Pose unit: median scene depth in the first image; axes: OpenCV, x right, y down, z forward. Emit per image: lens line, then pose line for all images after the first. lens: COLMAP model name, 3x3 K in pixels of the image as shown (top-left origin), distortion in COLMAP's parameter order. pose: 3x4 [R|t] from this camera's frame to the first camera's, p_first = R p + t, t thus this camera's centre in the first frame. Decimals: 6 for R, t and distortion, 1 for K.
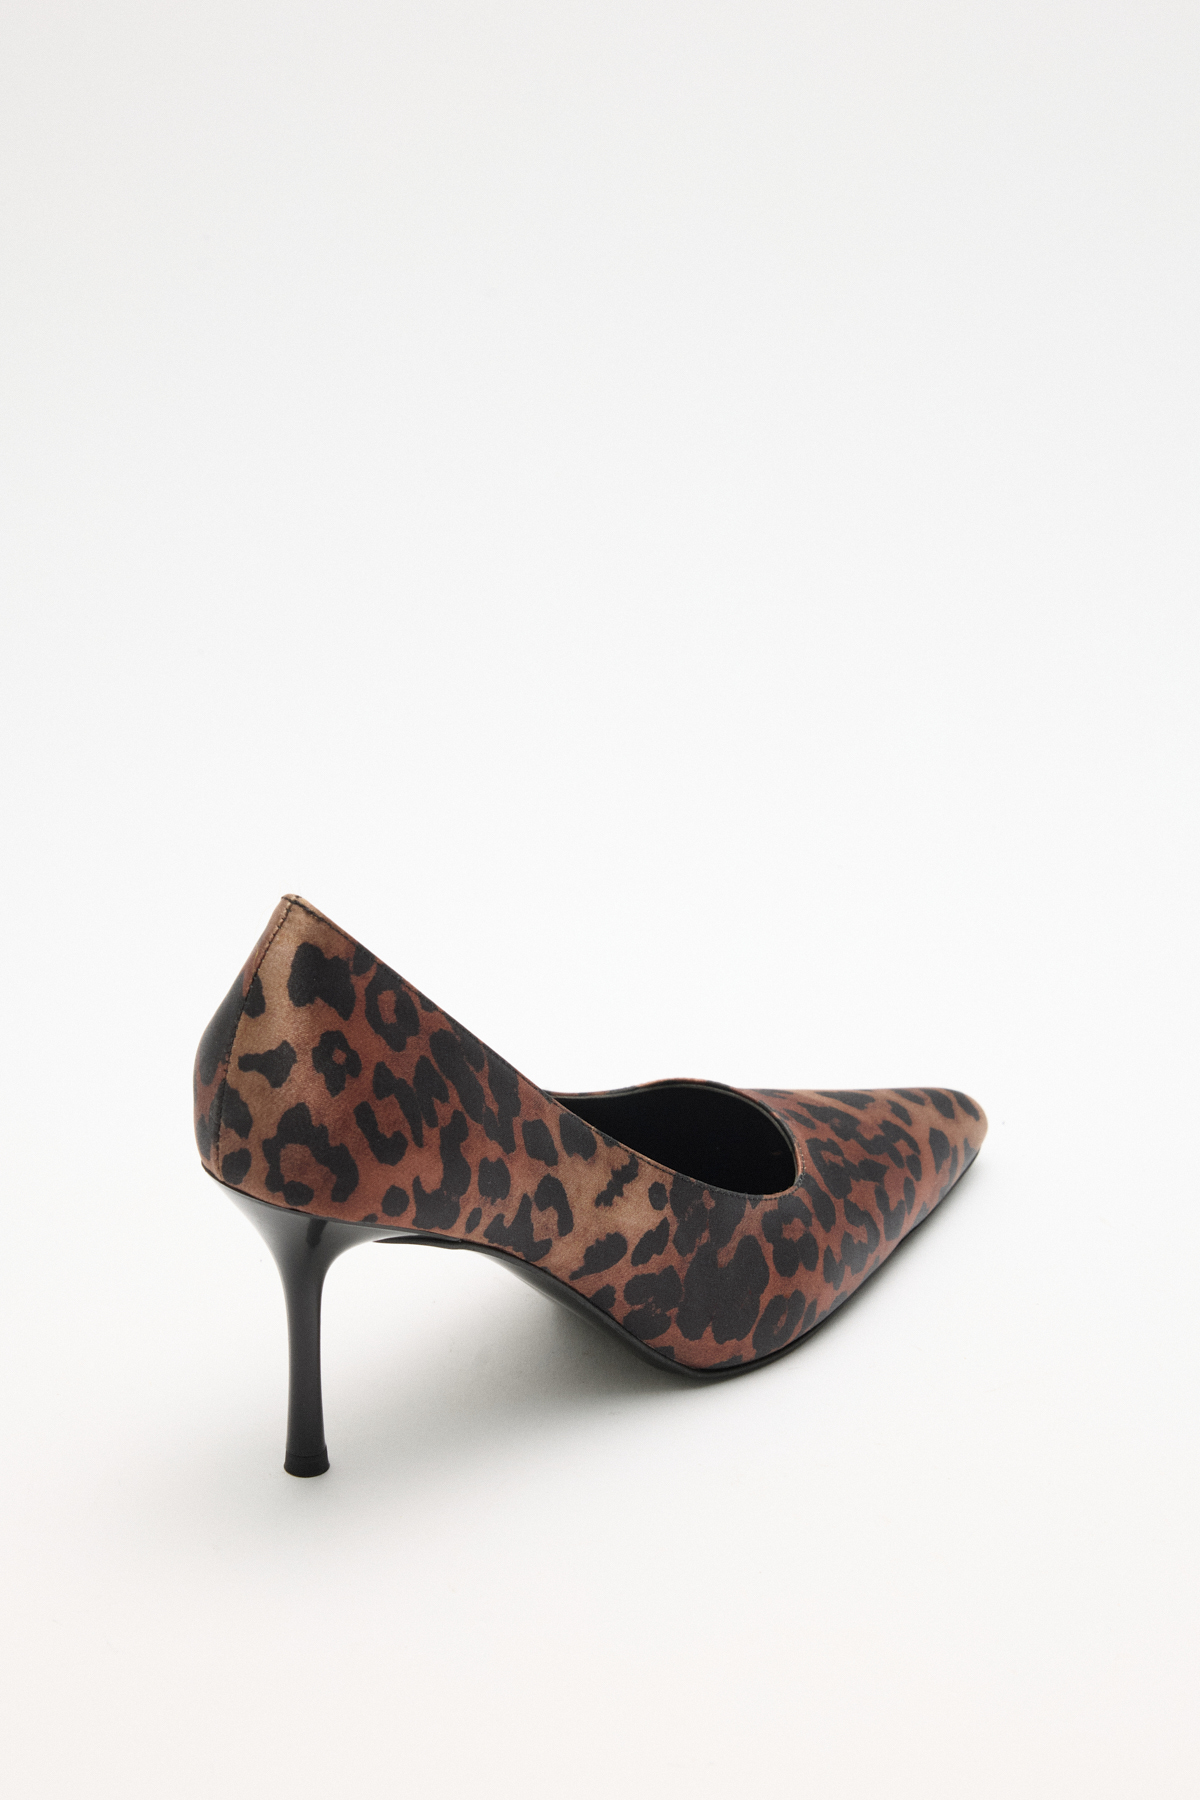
lens RADIAL K [[3945.3, 0, 596.6], [0, 3945.3, 895.9], [0, 0, 1]] dist [0.097008, 0.000000]
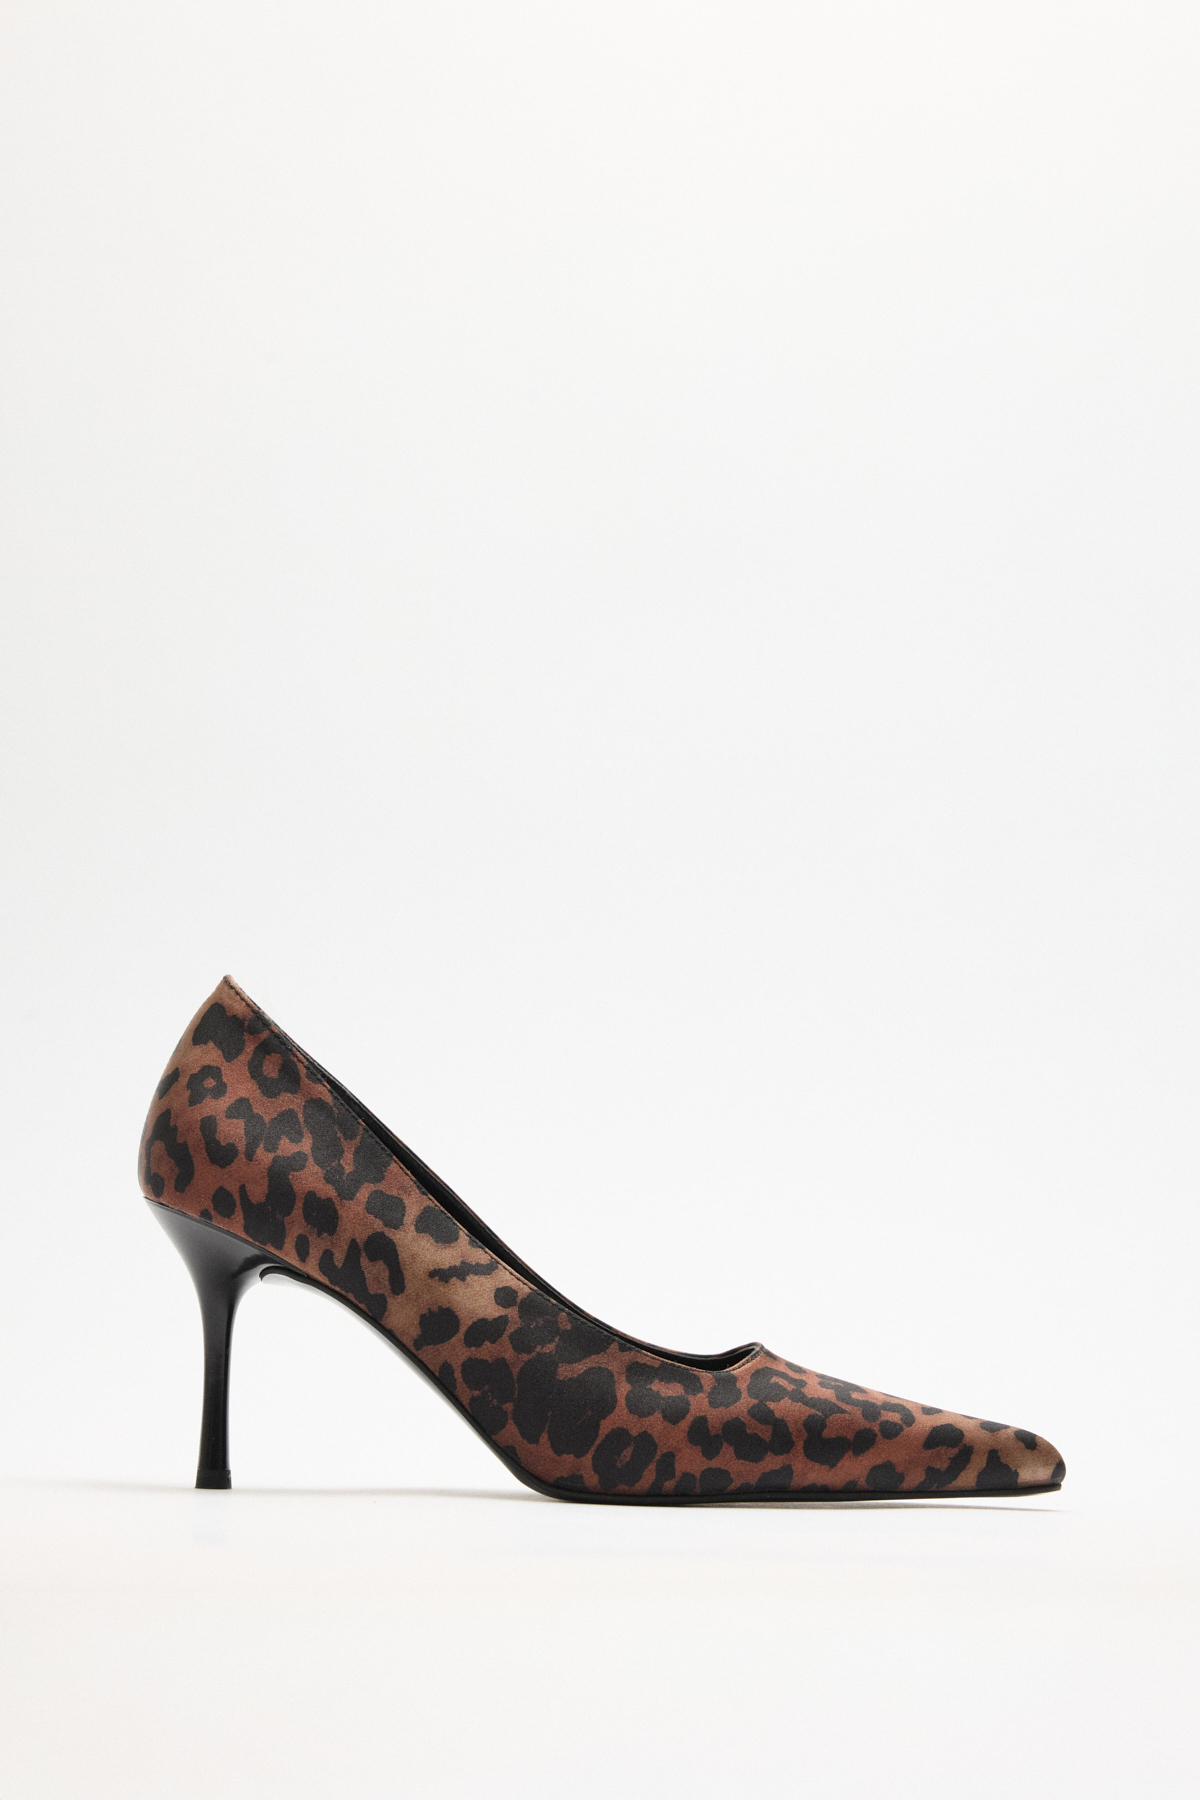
lens RADIAL K [[3752.8, 0, 598.8], [0, 3752.8, 903.6], [0, 0, 1]] dist [0.055063, 0.000000]
pose [[0.733291, -0.066036, -0.676700, 0.812391], [-0.275002, 0.881424, -0.384014, 0.401269], [0.621818, 0.467688, 0.628180, 0.273434]]
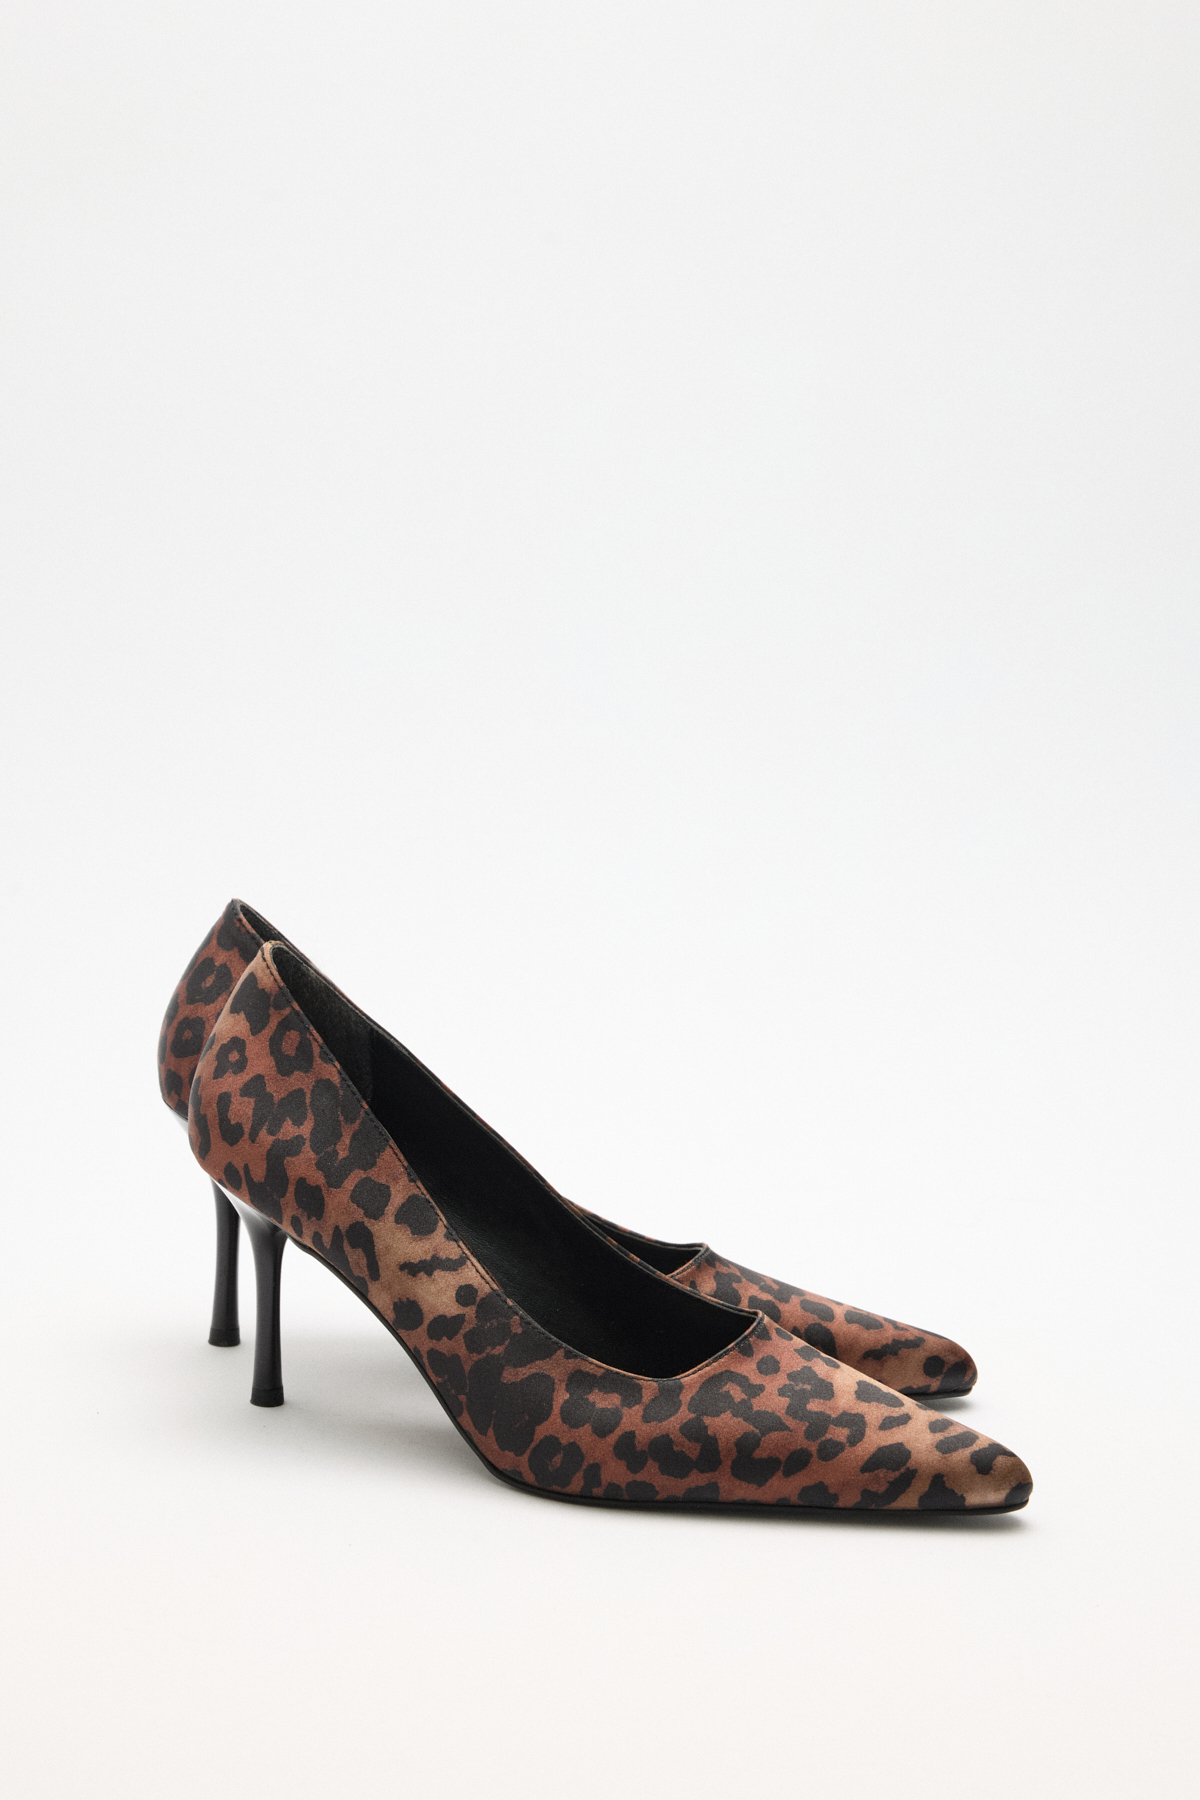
lens RADIAL K [[3945.3, 0, 603.3], [0, 3945.3, 901.6], [0, 0, 1]] dist [0.097008, 0.000000]
pose [[0.399154, 0.190000, -0.896981, 1.139107], [-0.373560, 0.927116, 0.030151, -0.092730], [0.837334, 0.323041, 0.441039, 0.465021]]
